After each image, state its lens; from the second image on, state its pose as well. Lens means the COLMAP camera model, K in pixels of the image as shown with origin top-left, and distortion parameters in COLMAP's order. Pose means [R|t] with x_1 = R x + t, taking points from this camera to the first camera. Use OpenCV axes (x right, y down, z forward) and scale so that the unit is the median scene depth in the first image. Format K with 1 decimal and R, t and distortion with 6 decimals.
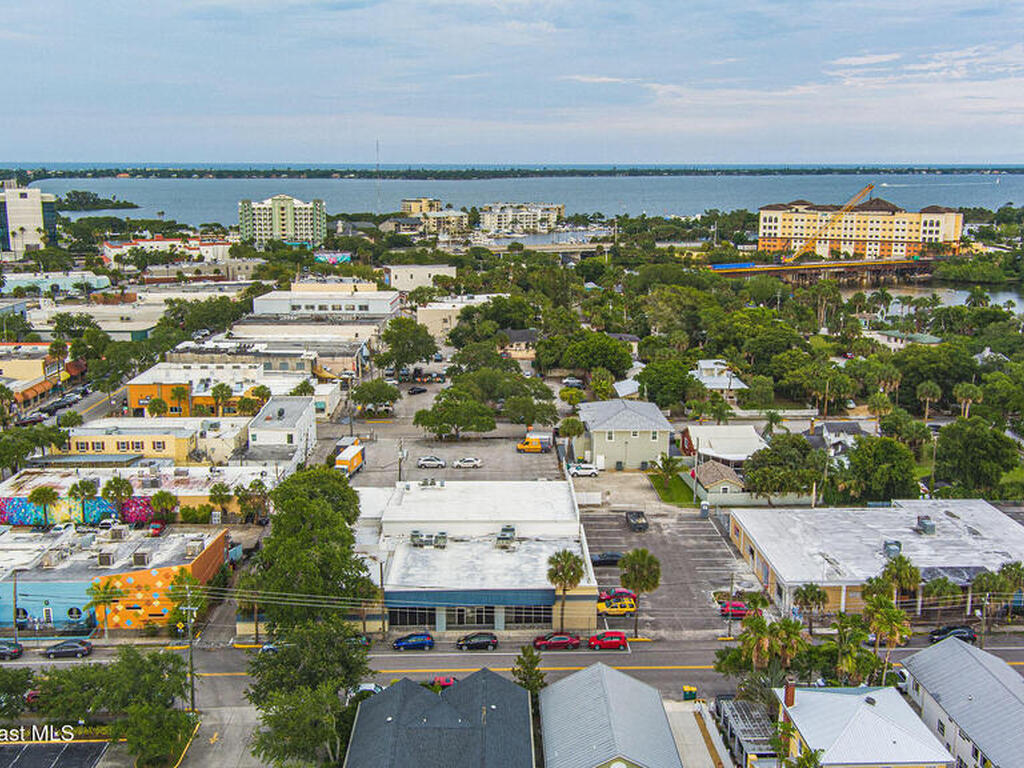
lens RADIAL K [[1090.3, 0, 505.7], [0, 1090.3, 382.0], [0, 0, 1]] dist [0.030432, 0.000000]
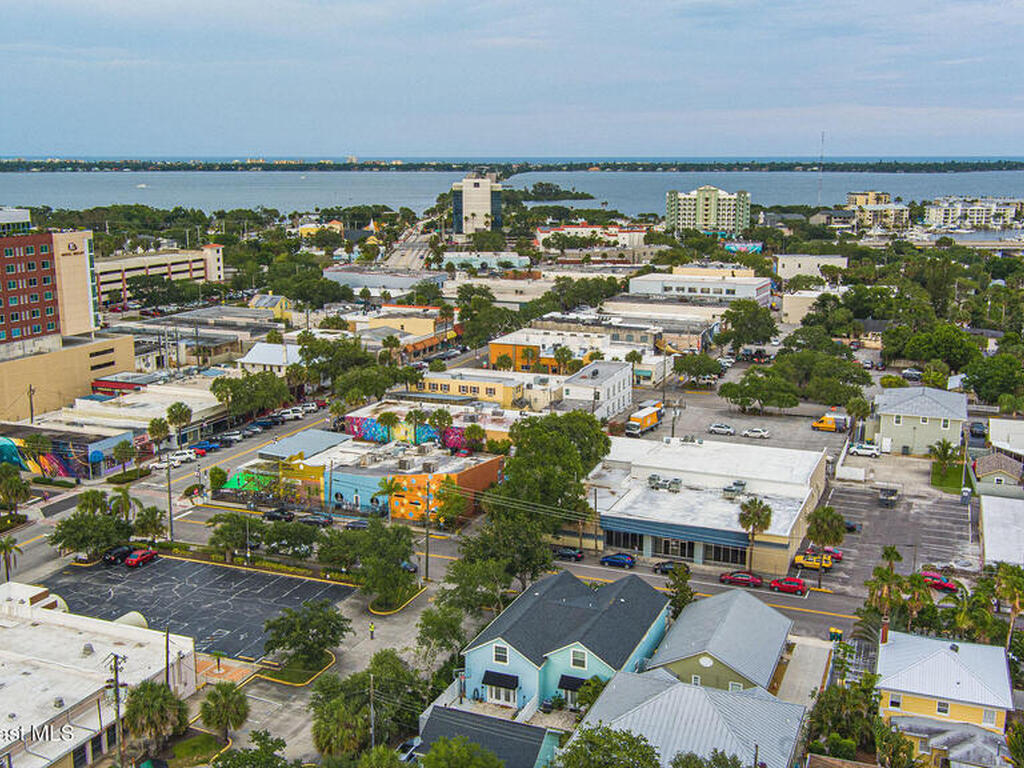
lens RADIAL K [[1090.3, 0, 511.4], [0, 1090.3, 386.4], [0, 0, 1]] dist [0.030432, 0.000000]
pose [[0.915926, 0.080834, -0.393122, 0.129322], [-0.077068, 0.996703, 0.025384, 0.015971], [0.393878, 0.007047, 0.919136, -0.060785]]
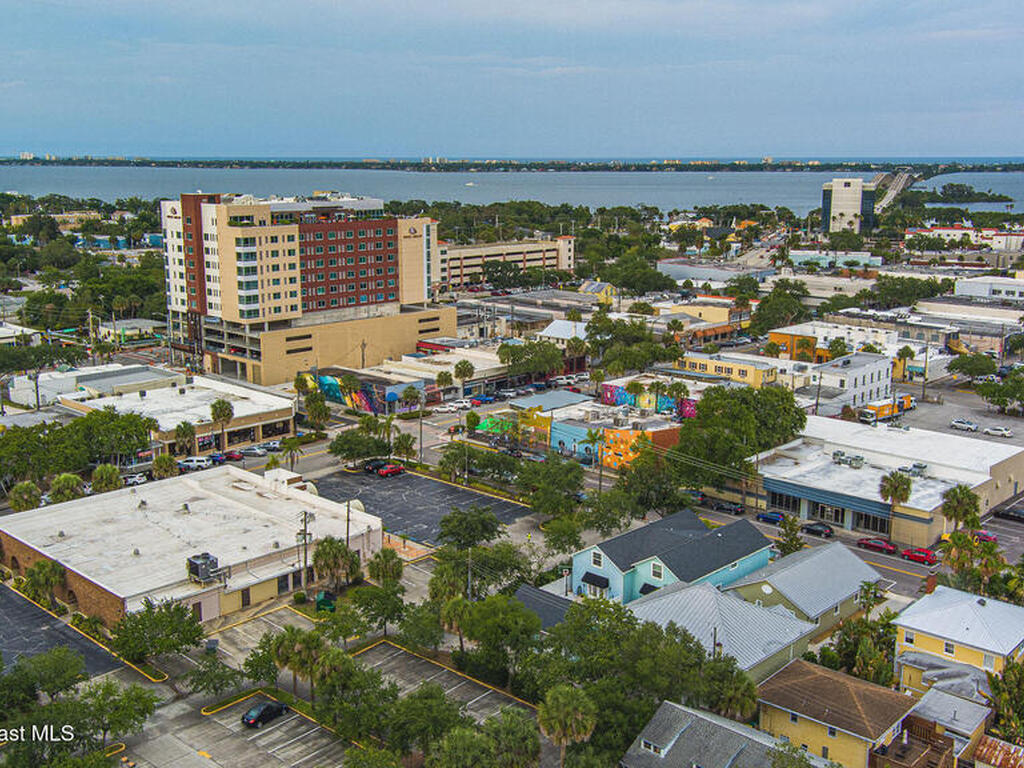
lens RADIAL K [[1090.3, 0, 515.1], [0, 1090.3, 385.5], [0, 0, 1]] dist [0.030432, 0.000000]
pose [[0.707053, 0.143582, -0.692430, 0.290973], [-0.138379, 0.988333, 0.063640, 0.021592], [0.693489, 0.050821, 0.718672, -0.076358]]
